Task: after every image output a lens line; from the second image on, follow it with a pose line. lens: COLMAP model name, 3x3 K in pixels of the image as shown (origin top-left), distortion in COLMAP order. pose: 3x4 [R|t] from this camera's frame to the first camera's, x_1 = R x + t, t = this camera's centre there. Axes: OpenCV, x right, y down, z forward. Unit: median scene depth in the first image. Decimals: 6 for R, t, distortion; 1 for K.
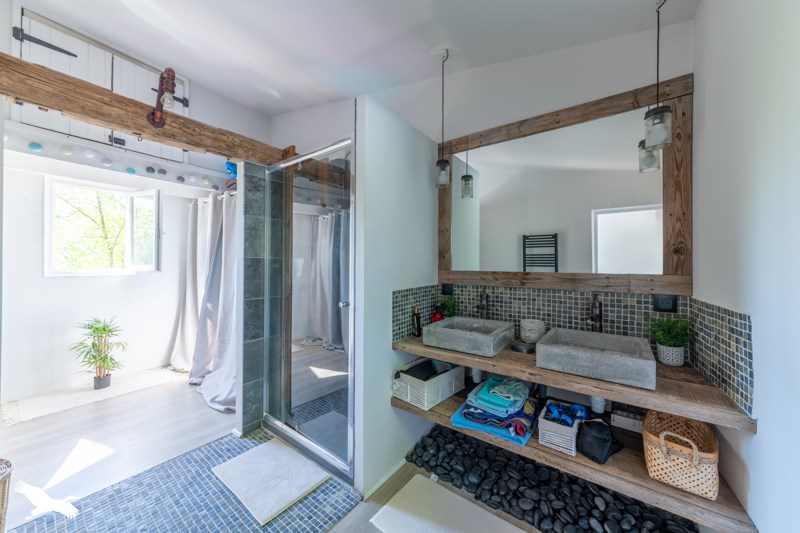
lens RADIAL K [[285.0, 0, 403.3], [0, 285.0, 266.3], [0, 0, 1]] dist [0.000120, 0.000306]
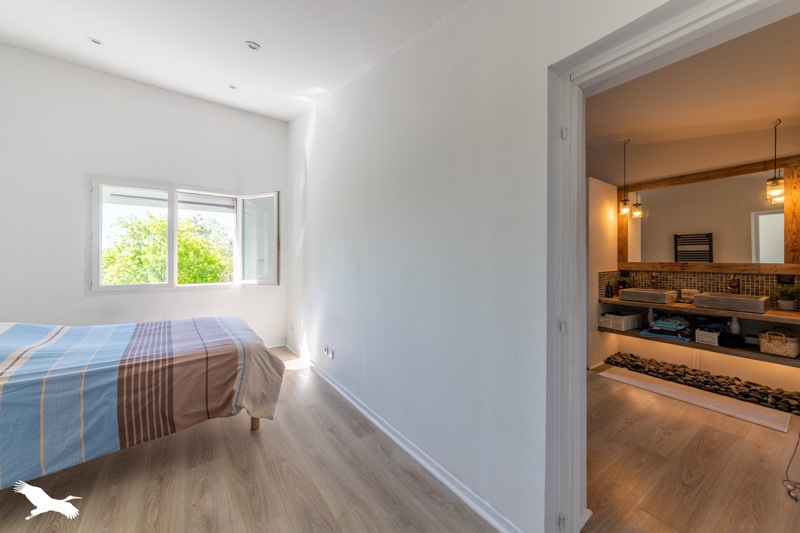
lens RADIAL K [[285.0, 0, 396.3], [0, 285.0, 262.3], [0, 0, 1]] dist [0.000120, 0.000306]
pose [[0.938984, -0.000902, -0.343959, -0.717163], [0.000030, 0.999997, -0.002541, 0.024076], [0.343960, 0.002376, 0.938981, -1.424345]]
